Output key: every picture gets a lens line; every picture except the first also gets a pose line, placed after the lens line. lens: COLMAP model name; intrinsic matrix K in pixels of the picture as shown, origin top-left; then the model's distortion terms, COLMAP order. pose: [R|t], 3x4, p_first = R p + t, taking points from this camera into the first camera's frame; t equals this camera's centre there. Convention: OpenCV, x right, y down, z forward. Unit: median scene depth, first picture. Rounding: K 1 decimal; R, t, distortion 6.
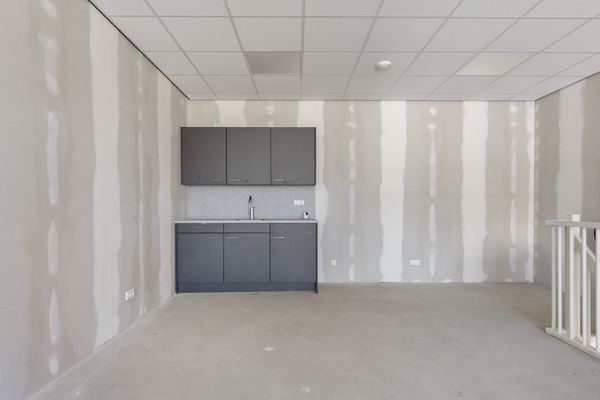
lens RADIAL K [[328.4, 0, 300.0], [0, 328.4, 200.0], [0, 0, 1]] dist [0.001681, 0.000271]
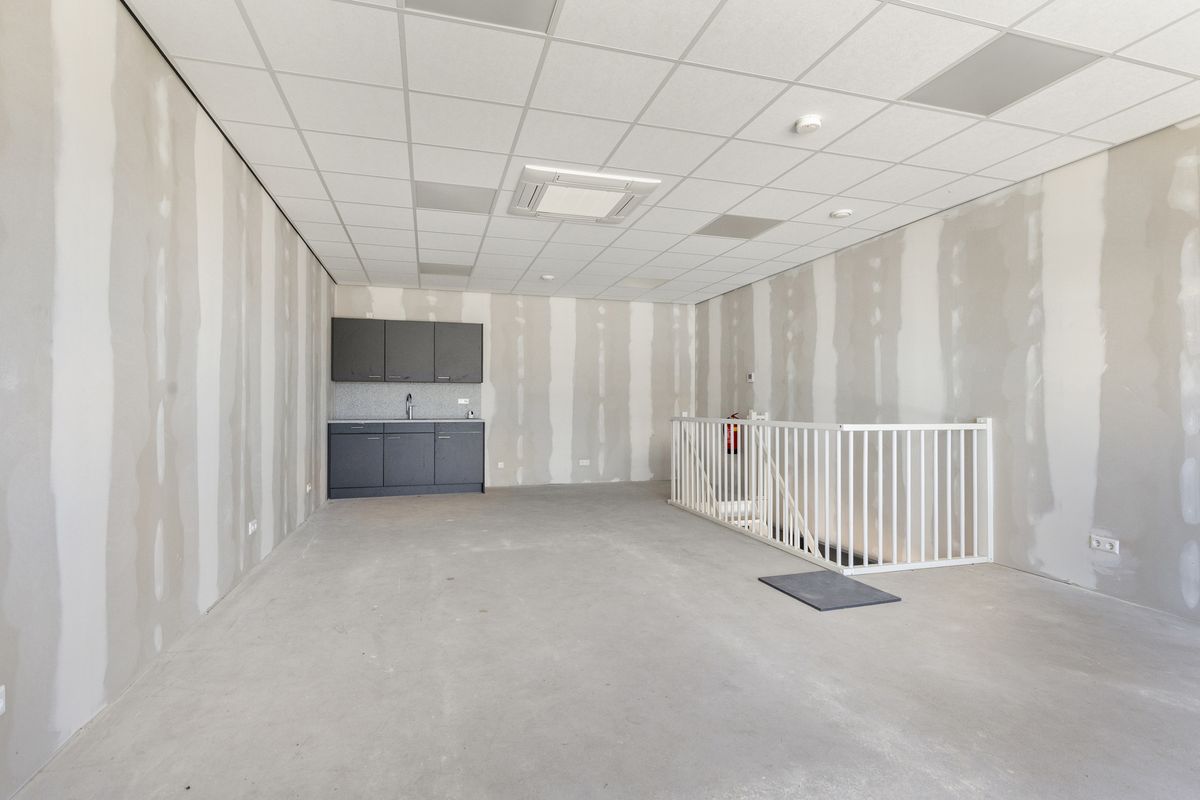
lens RADIAL K [[580.3, 0, 601.6], [0, 580.3, 405.1], [0, 0, 1]] dist [0.001441, 0.000179]
pose [[0.961463, 0.001249, 0.274931, -0.079356], [-0.005183, 0.999894, 0.013581, -0.005528], [-0.274885, -0.014483, 0.961368, -0.697776]]
